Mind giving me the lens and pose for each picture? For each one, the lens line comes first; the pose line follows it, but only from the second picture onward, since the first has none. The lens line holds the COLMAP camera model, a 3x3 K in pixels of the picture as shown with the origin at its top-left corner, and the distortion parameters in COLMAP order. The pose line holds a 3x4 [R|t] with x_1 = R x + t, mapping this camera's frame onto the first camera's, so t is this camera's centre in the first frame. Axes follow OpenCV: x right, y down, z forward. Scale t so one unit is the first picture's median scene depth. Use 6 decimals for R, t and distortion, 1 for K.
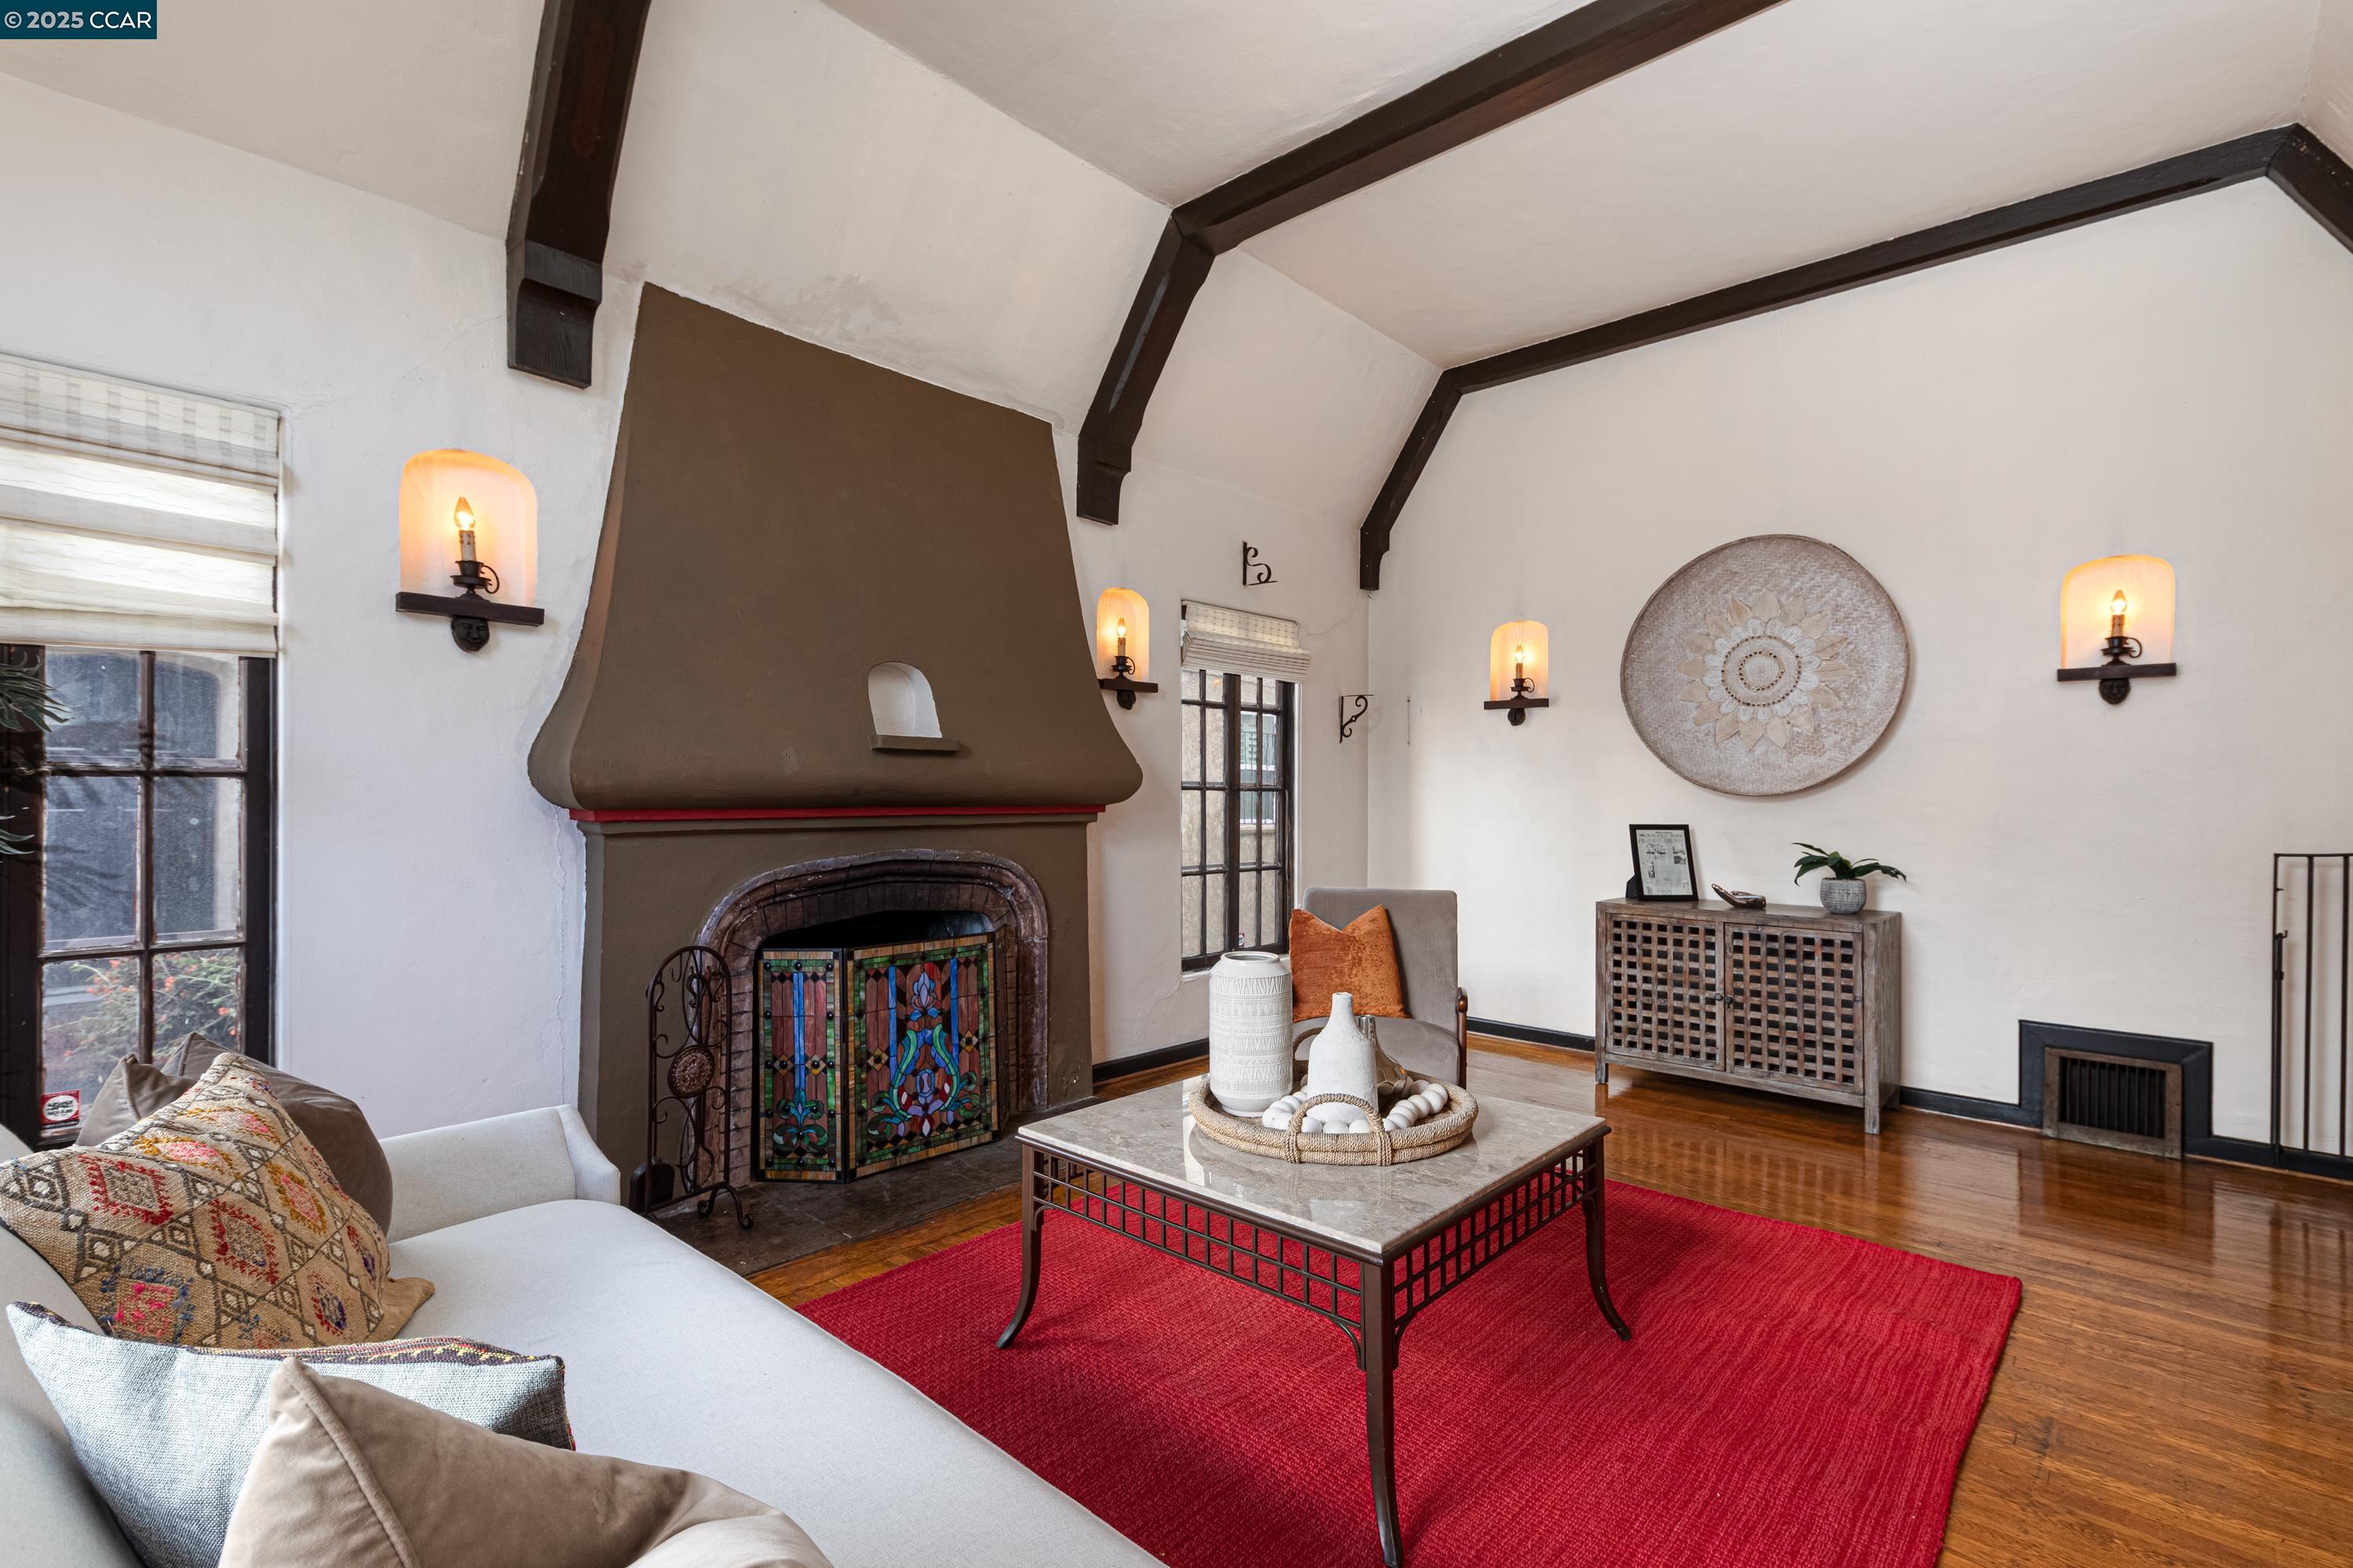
lens RADIAL K [[1103.8, 0, 1181.5], [0, 1103.8, 798.5], [0, 0, 1]] dist [0.008828, 0.000153]
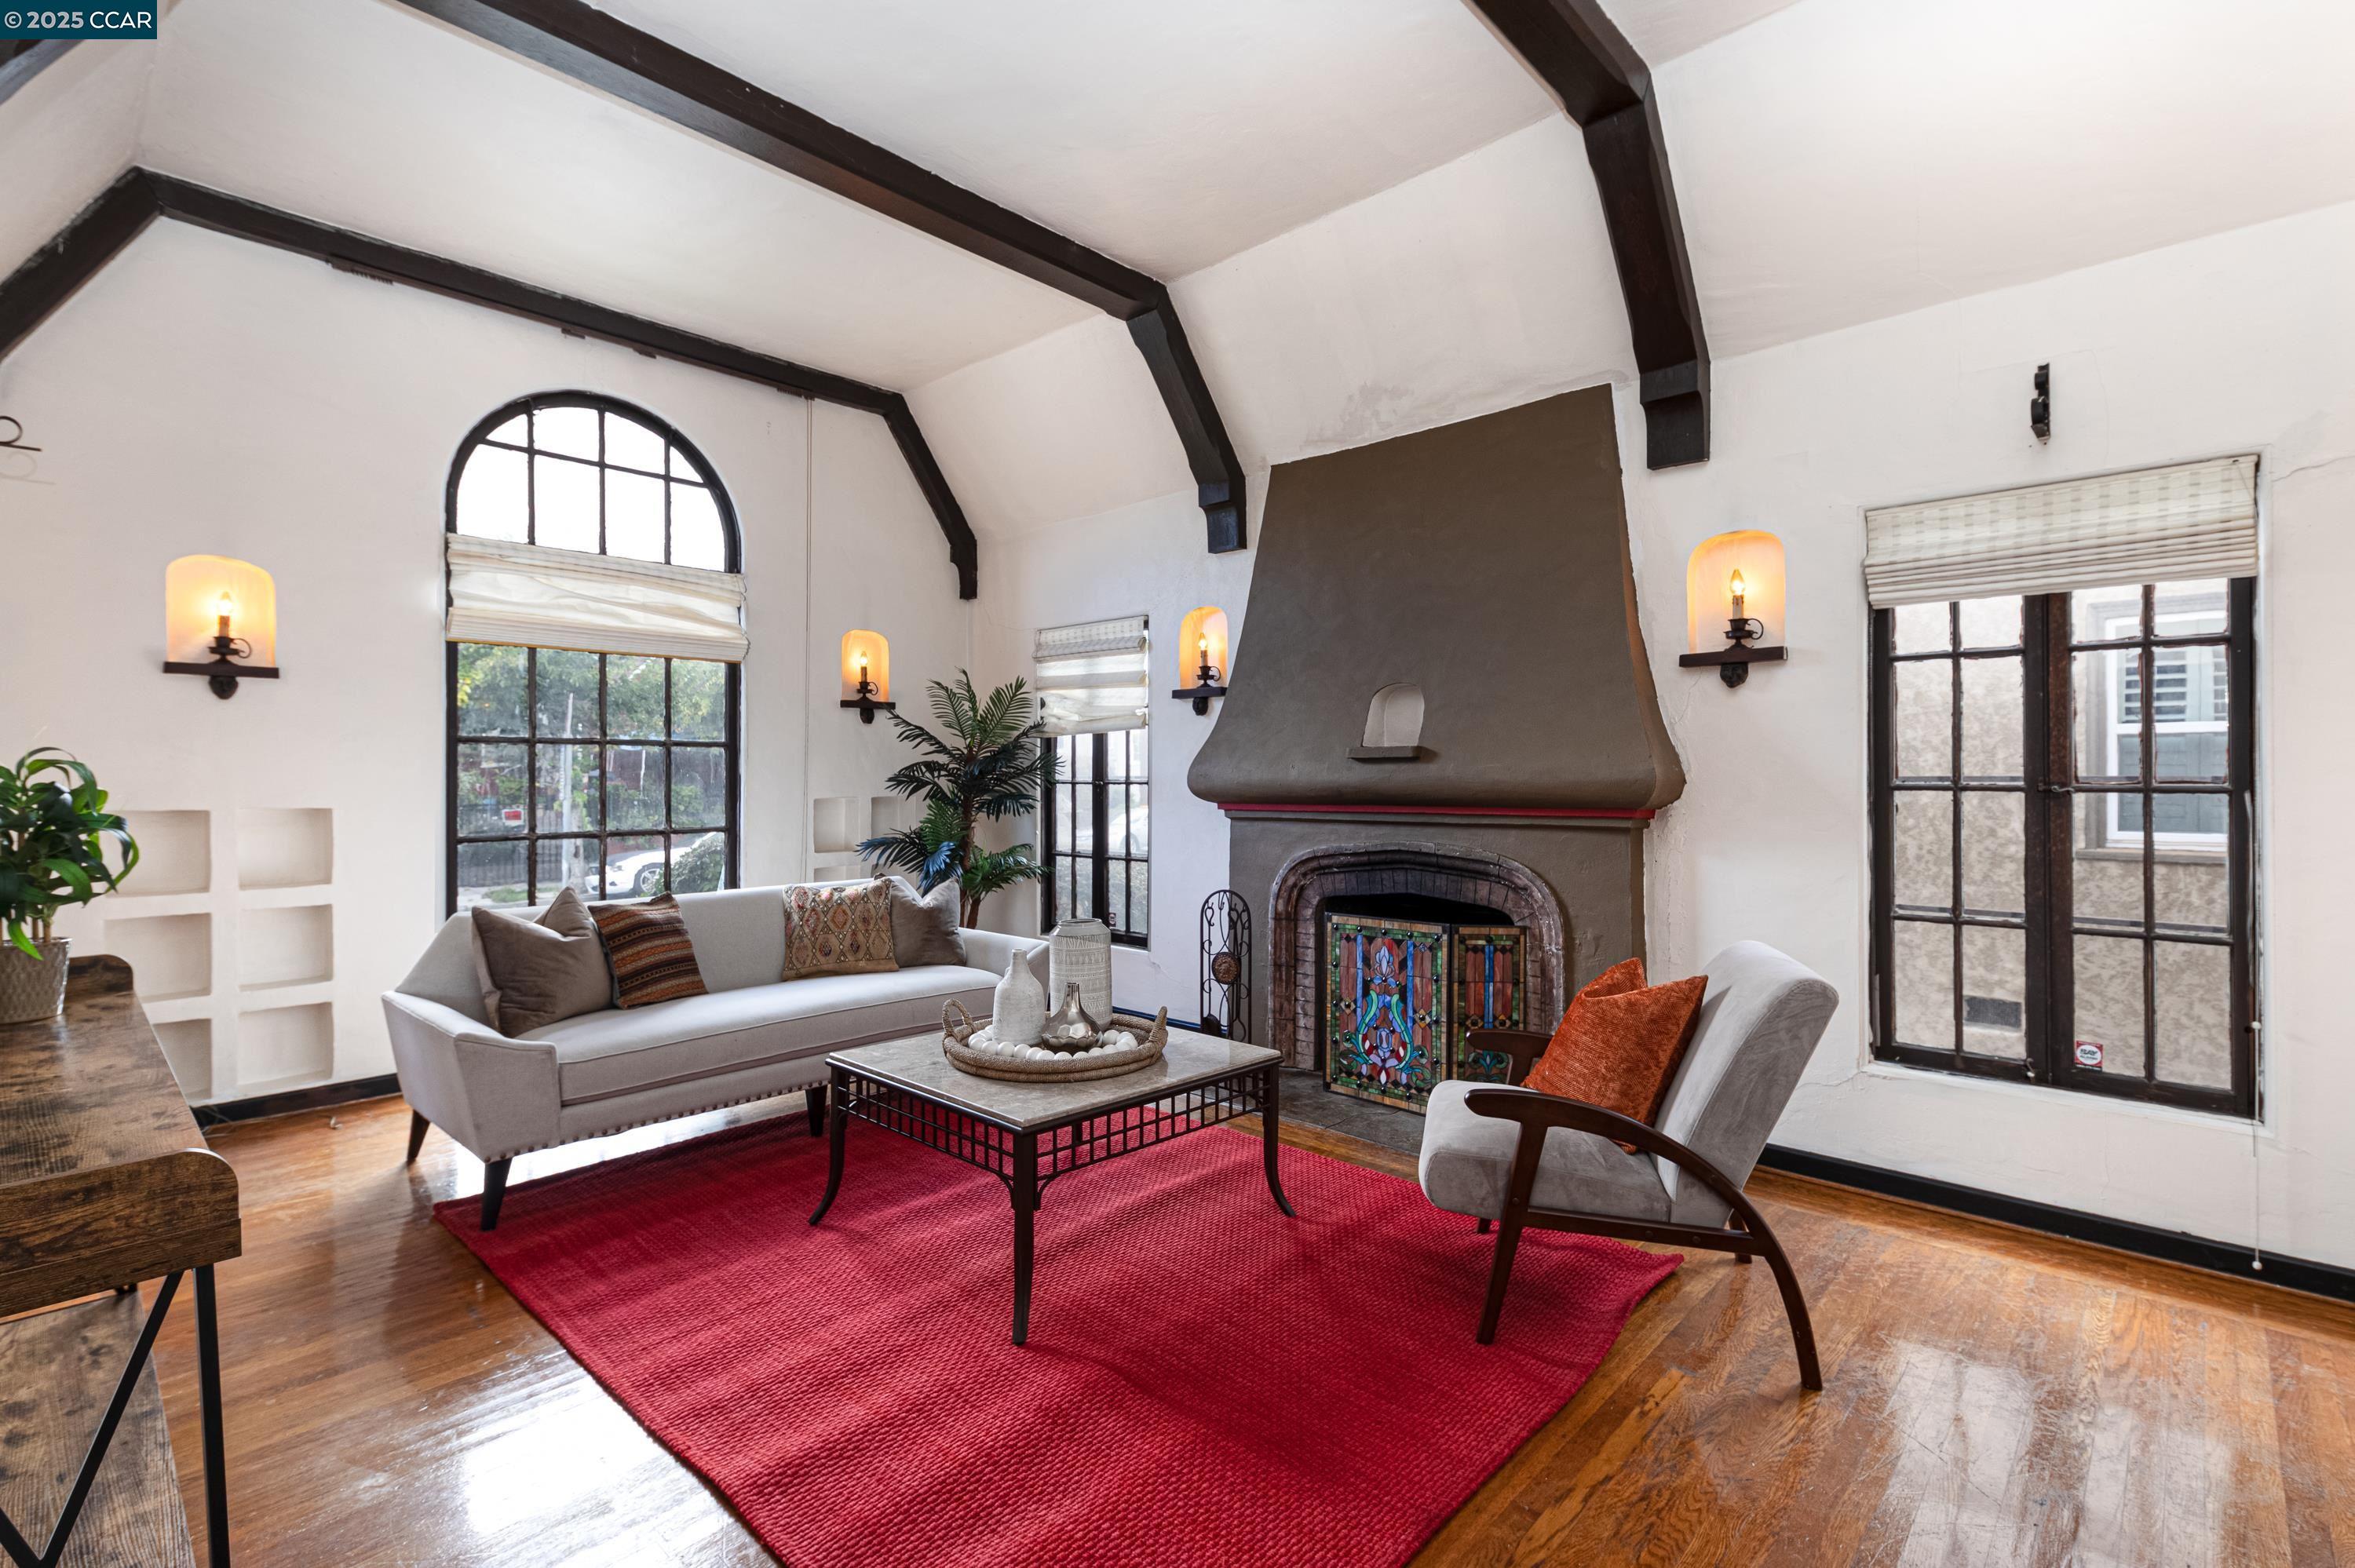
lens RADIAL K [[1079.4, 0, 1179.3], [0, 1079.4, 779.1], [0, 0, 1]] dist [-0.008513, -0.000406]
pose [[-0.032004, -0.002035, -0.999486, 0.789759], [-0.000847, 0.999998, -0.002009, -0.015584], [0.999487, 0.000782, -0.032006, 0.697625]]
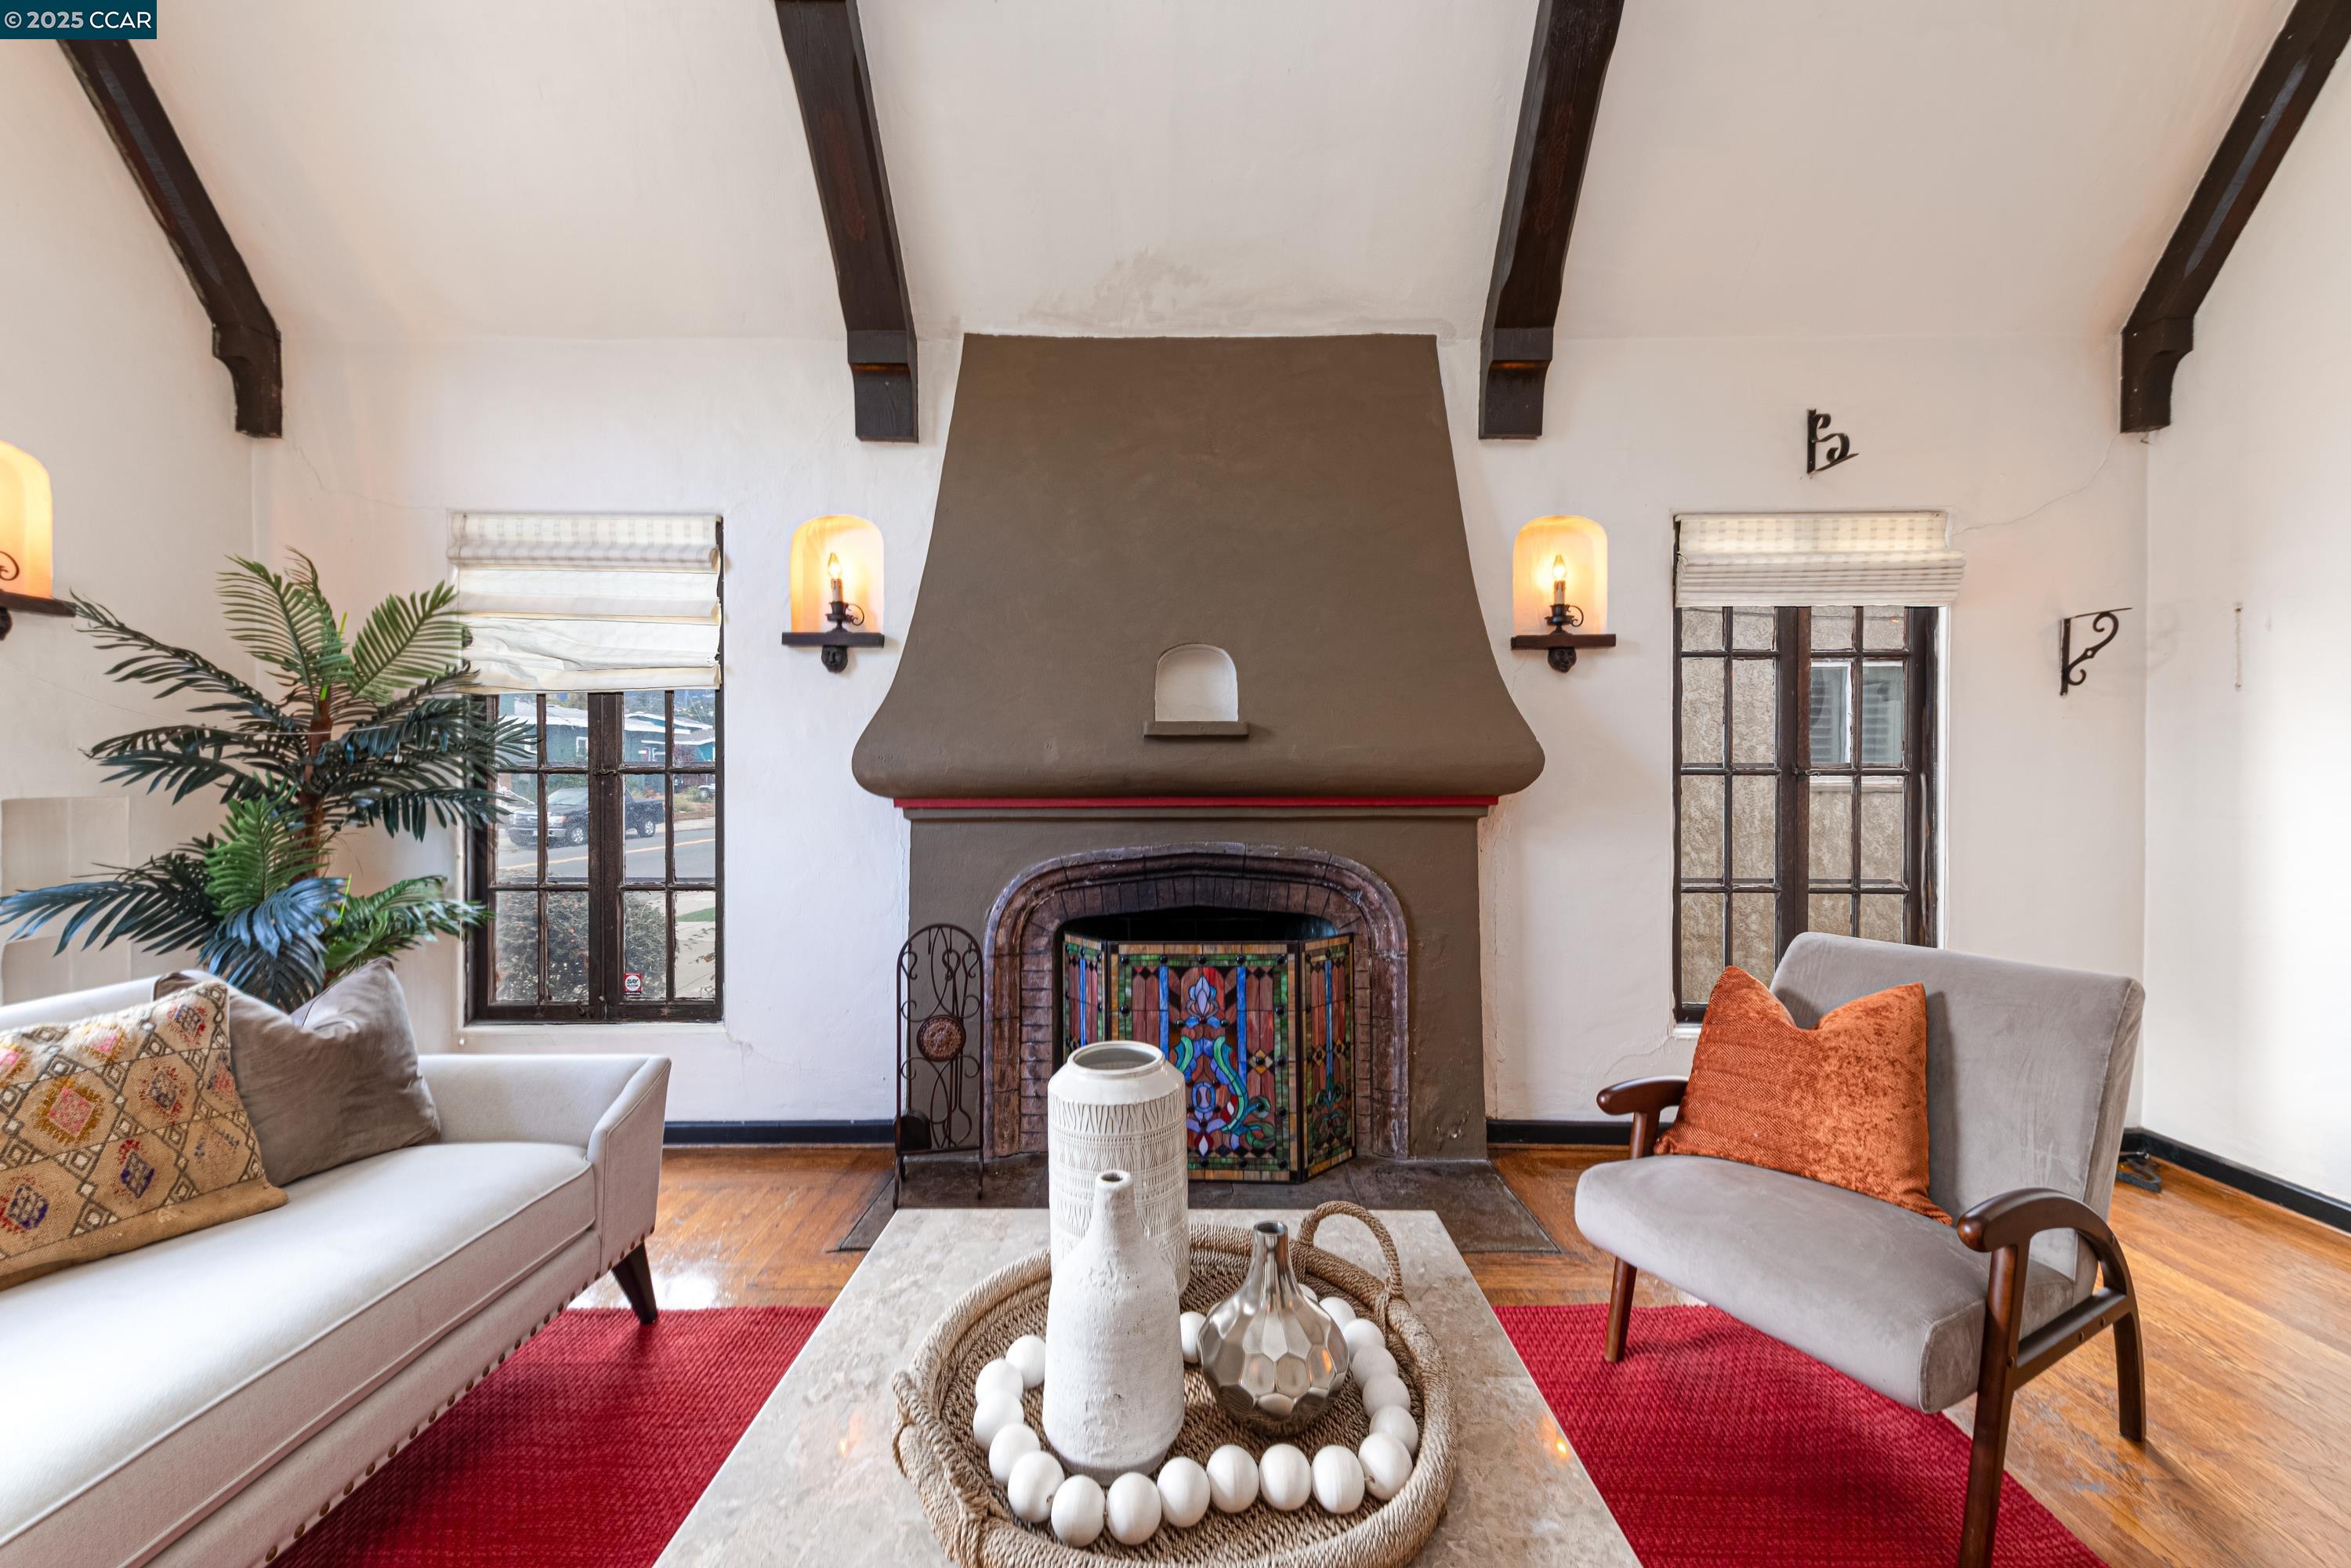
lens RADIAL K [[897.7, 0, 1172.0], [0, 897.7, 789.1], [0, 0, 1]] dist [0.005771, -0.000546]
pose [[0.662725, 0.002507, -0.748858, 0.264324], [0.001911, 0.999985, 0.005039, -0.002494], [0.748860, -0.004771, 0.662711, 0.414505]]
